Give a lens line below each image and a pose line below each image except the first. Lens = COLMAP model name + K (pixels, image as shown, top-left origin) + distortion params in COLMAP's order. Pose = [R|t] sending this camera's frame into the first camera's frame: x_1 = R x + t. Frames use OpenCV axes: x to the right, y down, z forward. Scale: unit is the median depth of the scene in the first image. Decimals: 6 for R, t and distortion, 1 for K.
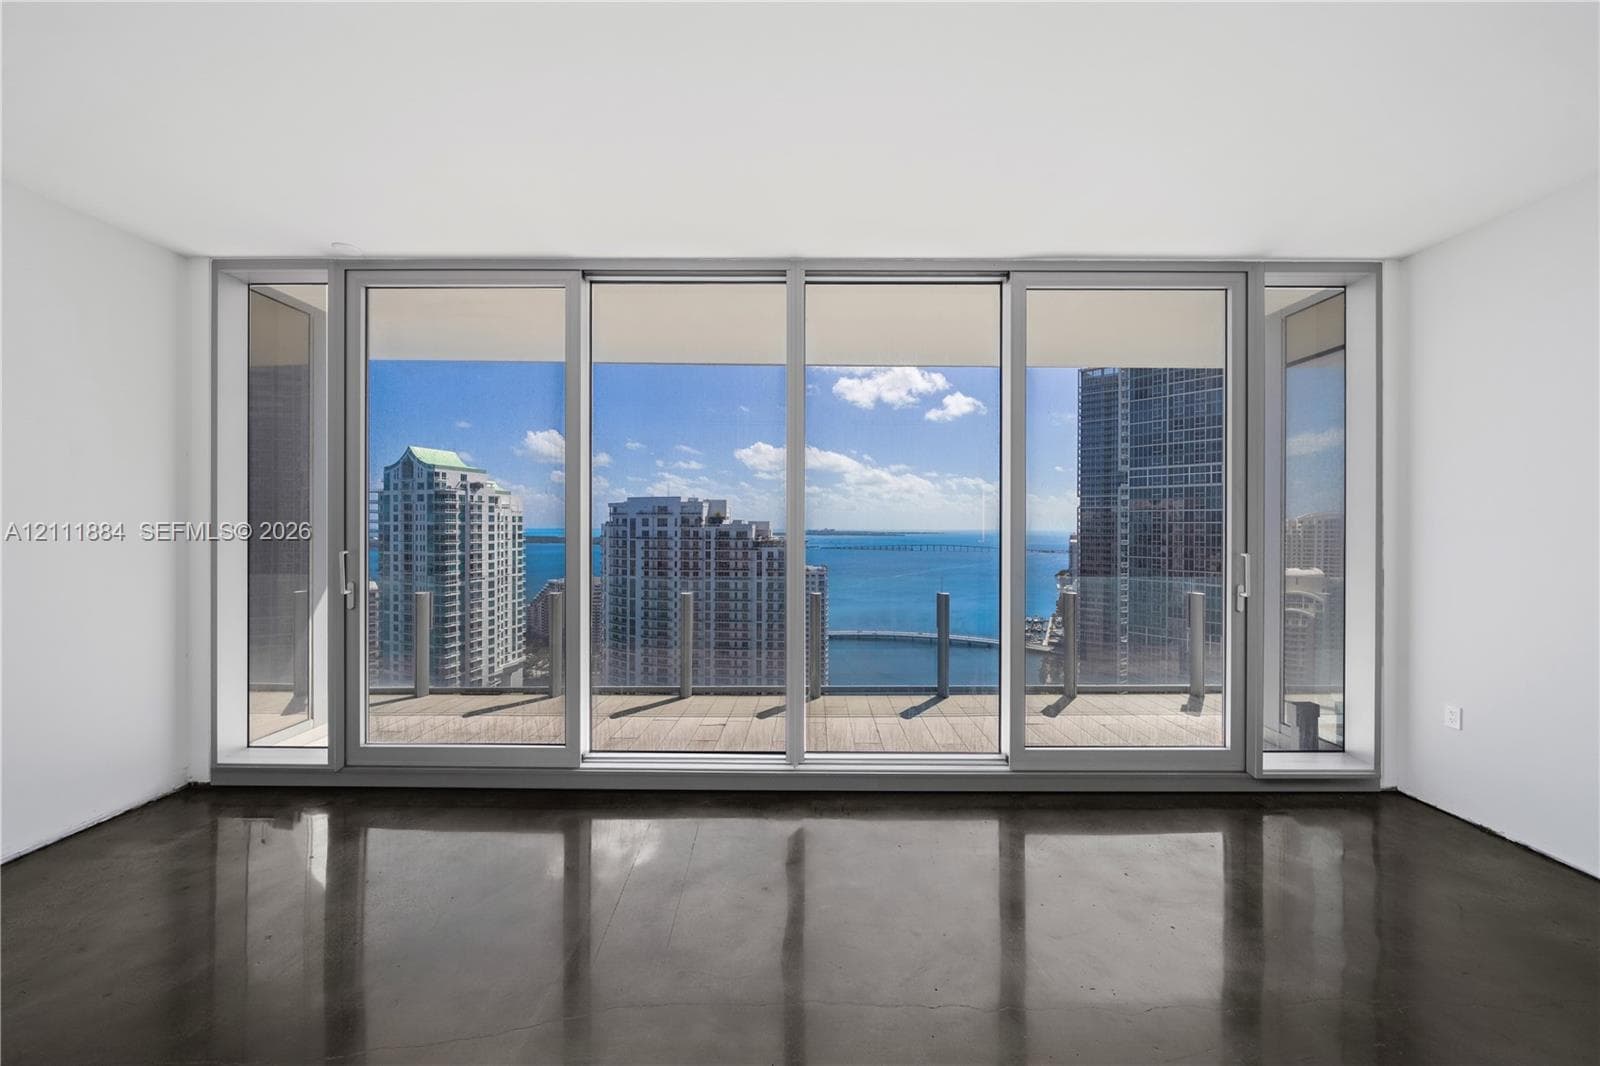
lens RADIAL K [[543.8, 0, 798.1], [0, 543.8, 527.8], [0, 0, 1]] dist [0.000059, -0.000149]
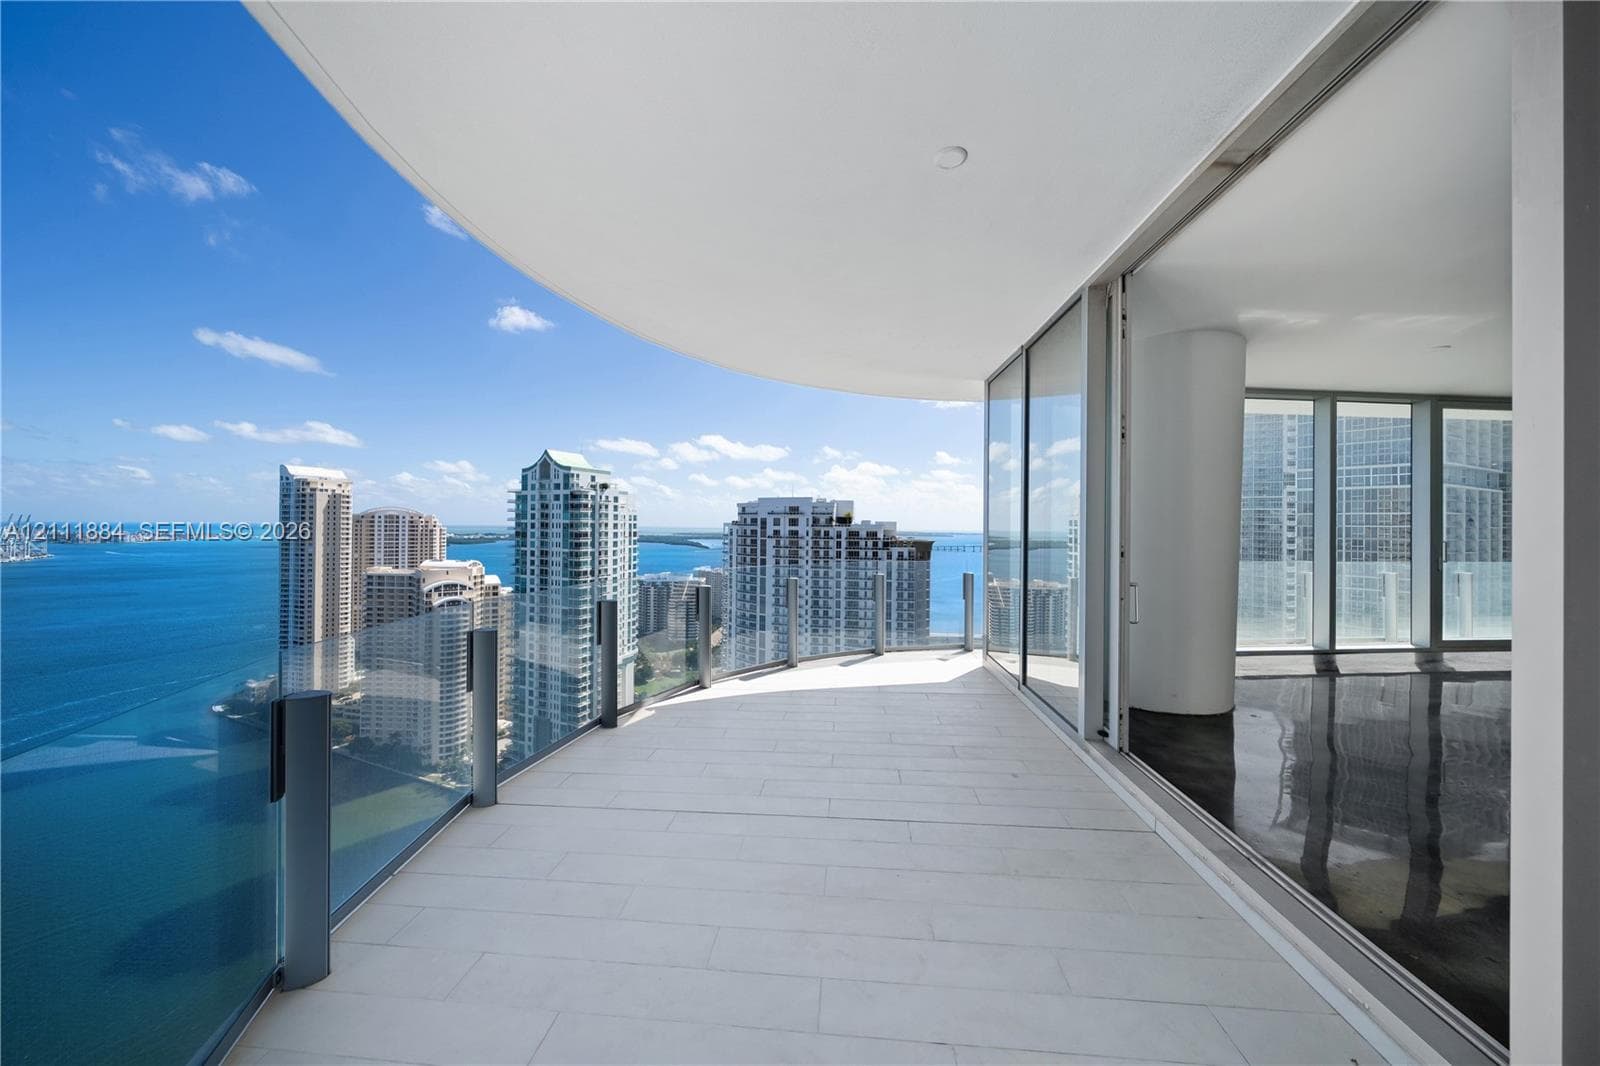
lens RADIAL K [[541.5, 0, 793.9], [0, 541.5, 523.0], [0, 0, 1]] dist [-0.001934, -0.000156]
pose [[0.996688, 0.006741, -0.081046, -0.143346], [-0.007397, 0.999942, -0.007791, -0.000181], [0.080989, 0.008365, 0.996680, -0.020463]]
